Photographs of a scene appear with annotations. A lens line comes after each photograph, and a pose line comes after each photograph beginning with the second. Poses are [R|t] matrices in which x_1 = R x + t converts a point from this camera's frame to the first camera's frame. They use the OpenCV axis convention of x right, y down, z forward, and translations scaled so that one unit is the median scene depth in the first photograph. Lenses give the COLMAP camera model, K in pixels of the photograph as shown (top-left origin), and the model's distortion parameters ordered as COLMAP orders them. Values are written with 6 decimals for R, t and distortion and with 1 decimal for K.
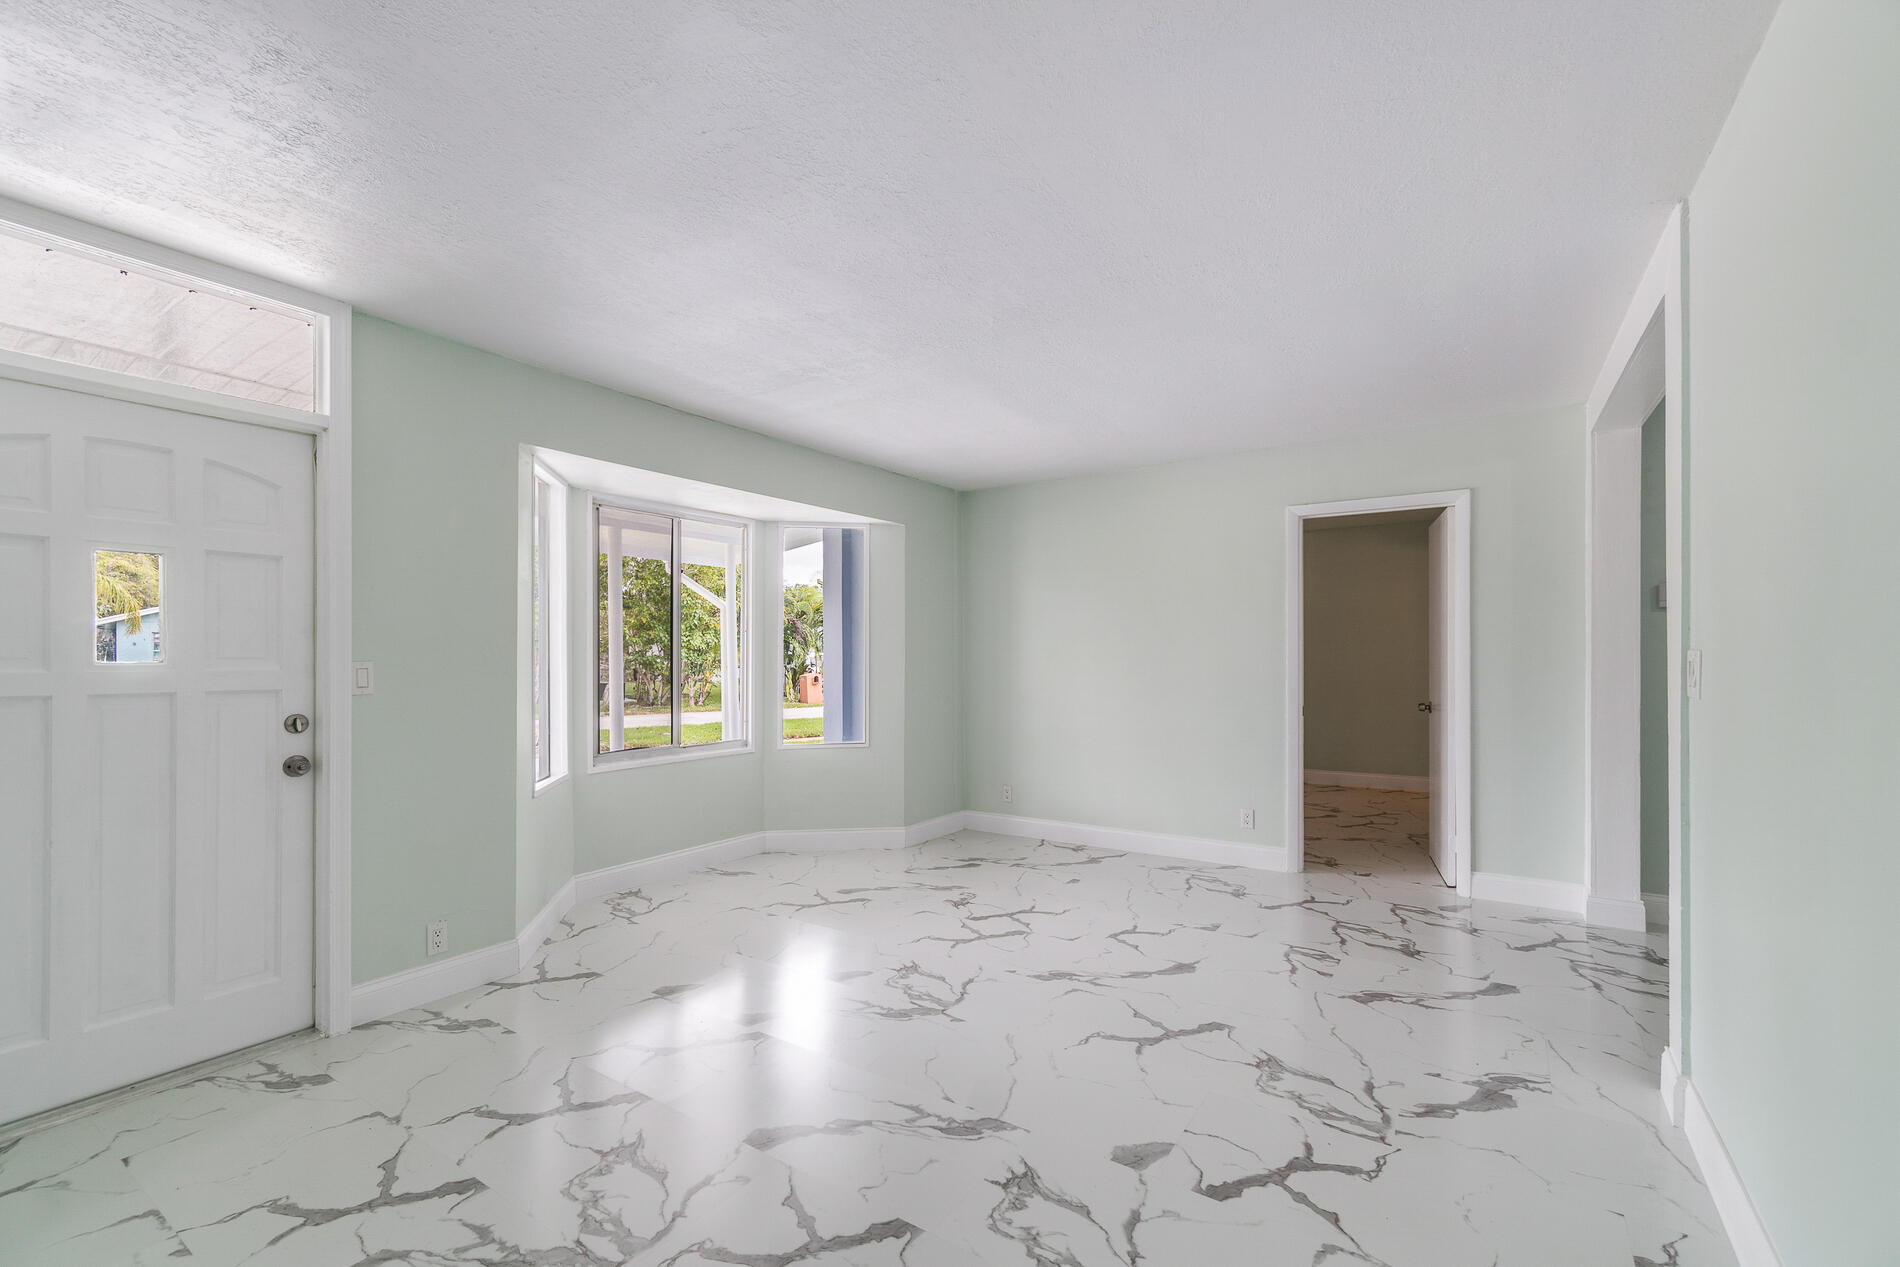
lens RADIAL K [[815.0, 0, 946.1], [0, 815.0, 650.9], [0, 0, 1]] dist [0.000845, 0.001478]
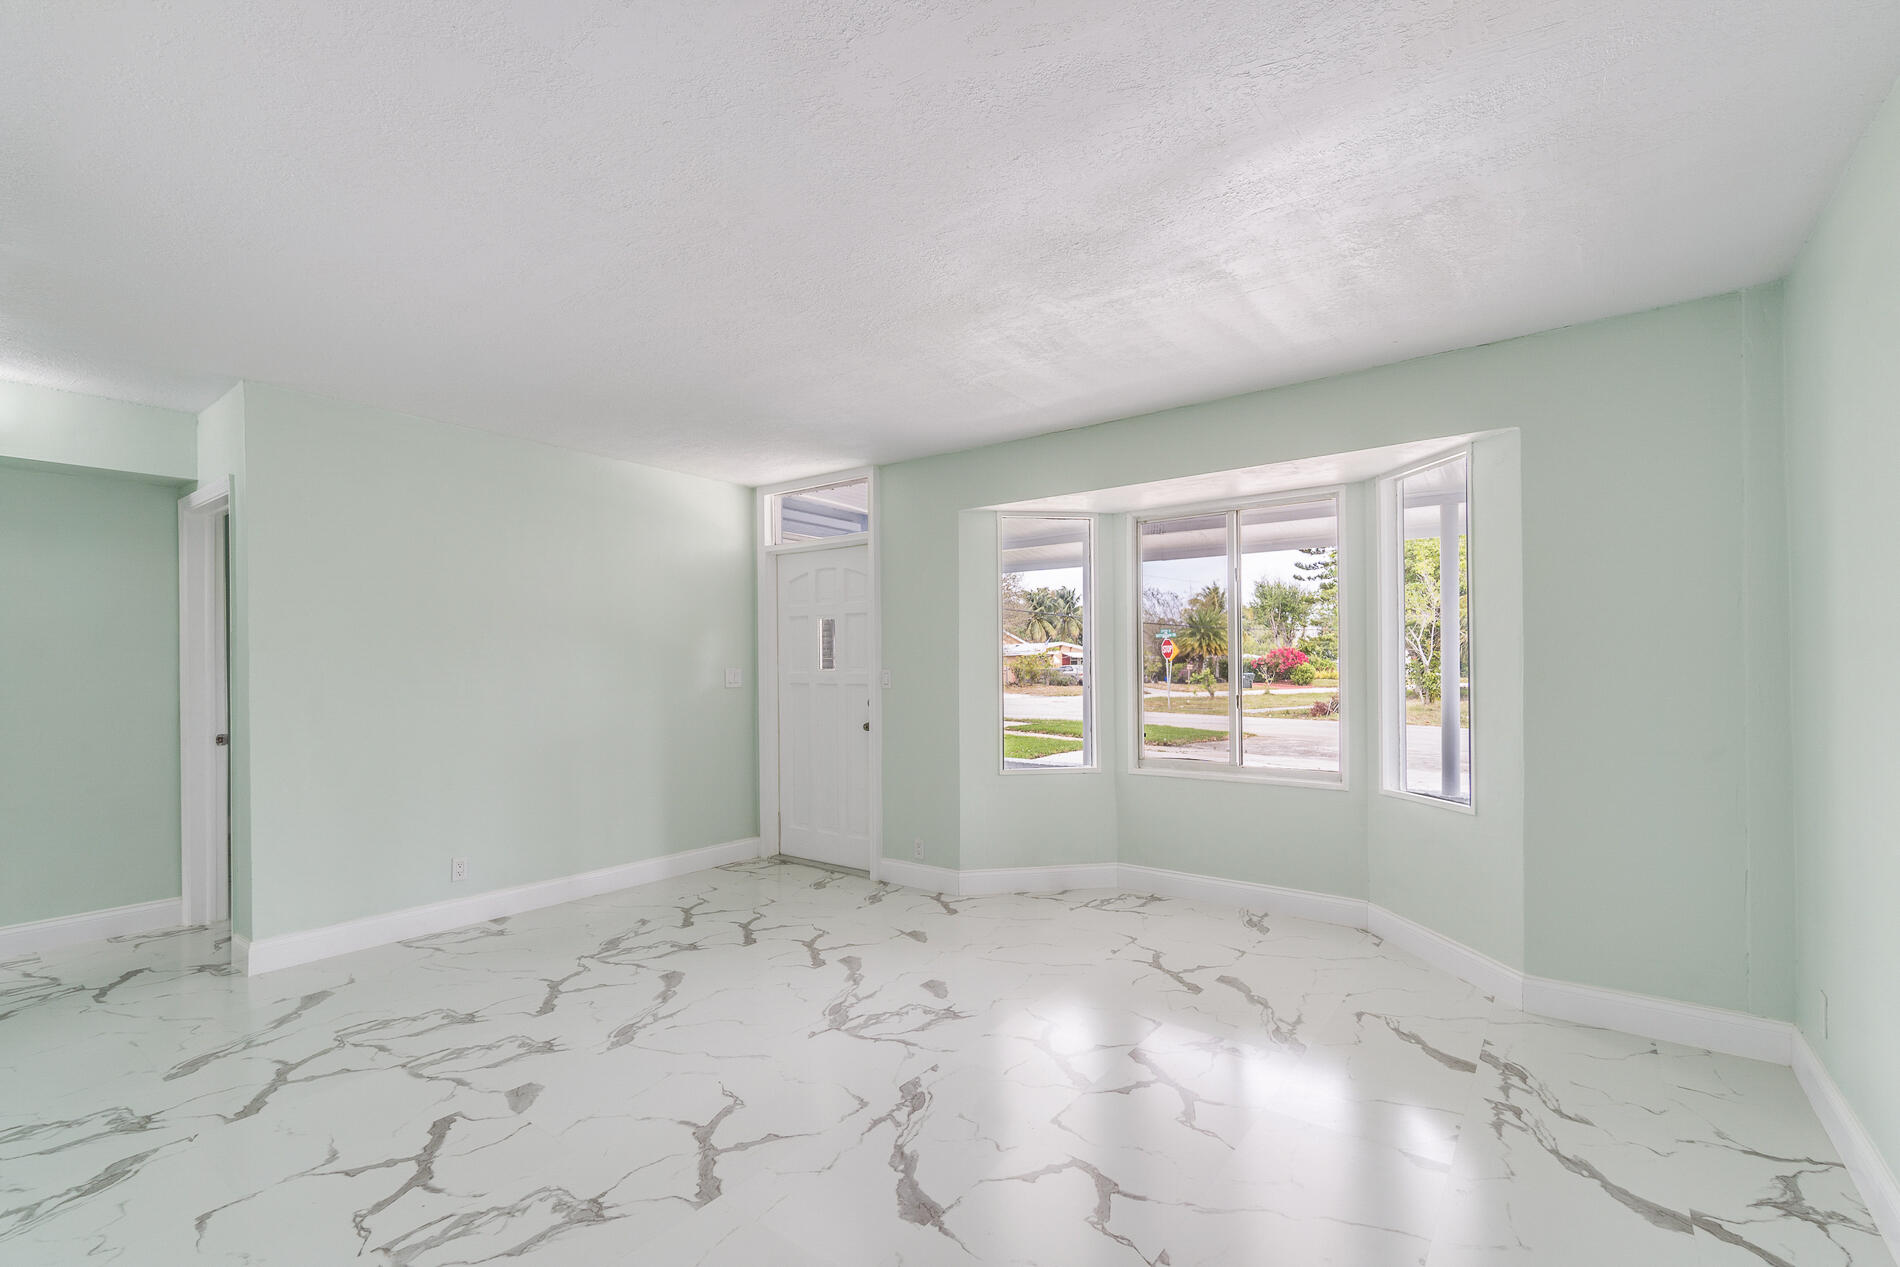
lens RADIAL K [[815.0, 0, 920.2], [0, 815.0, 657.3], [0, 0, 1]] dist [0.000845, 0.001478]
pose [[-0.058755, -0.008361, -0.998237, 0.946480], [0.013040, 0.999873, -0.009143, 0.003714], [0.998187, -0.013555, -0.058639, 1.129715]]
